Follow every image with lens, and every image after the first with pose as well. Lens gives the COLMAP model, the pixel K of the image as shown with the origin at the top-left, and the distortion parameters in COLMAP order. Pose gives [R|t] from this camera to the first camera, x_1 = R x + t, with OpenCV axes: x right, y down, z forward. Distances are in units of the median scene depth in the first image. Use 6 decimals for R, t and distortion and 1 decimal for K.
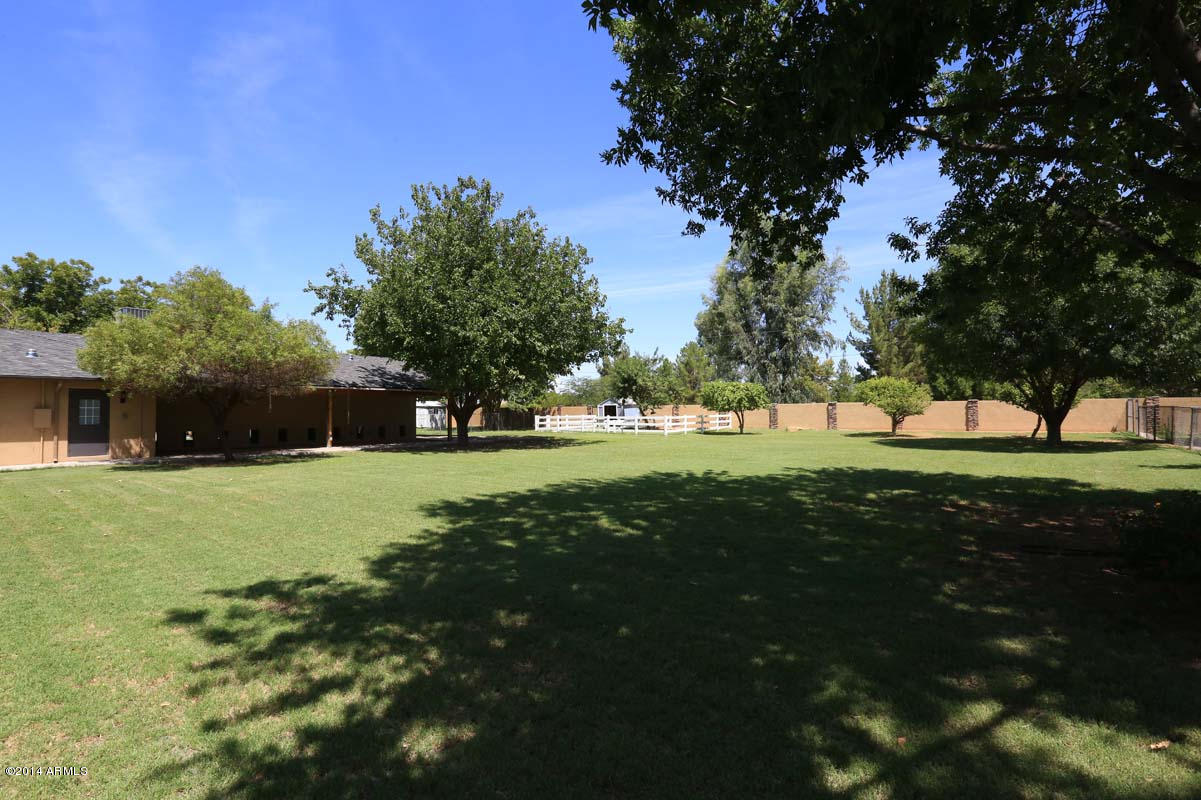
lens RADIAL K [[550.0, 0, 597.1], [0, 550.0, 396.9], [0, 0, 1]] dist [-0.033161, 0.002566]
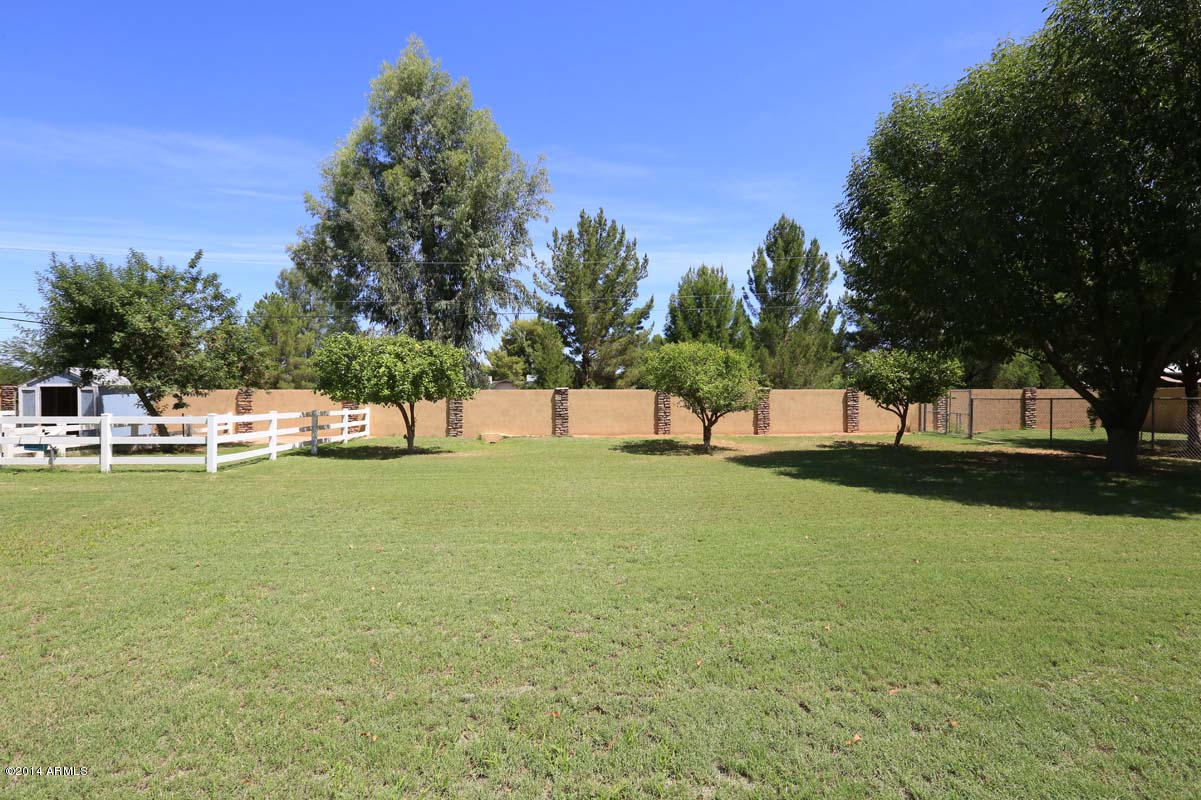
lens RADIAL K [[550.0, 0, 591.7], [0, 550.0, 390.5], [0, 0, 1]] dist [-0.033161, 0.002566]
pose [[0.756491, 0.018702, 0.653737, 0.072713], [-0.018601, 0.999802, -0.007078, 0.015192], [-0.653739, -0.006805, 0.756689, 0.519635]]
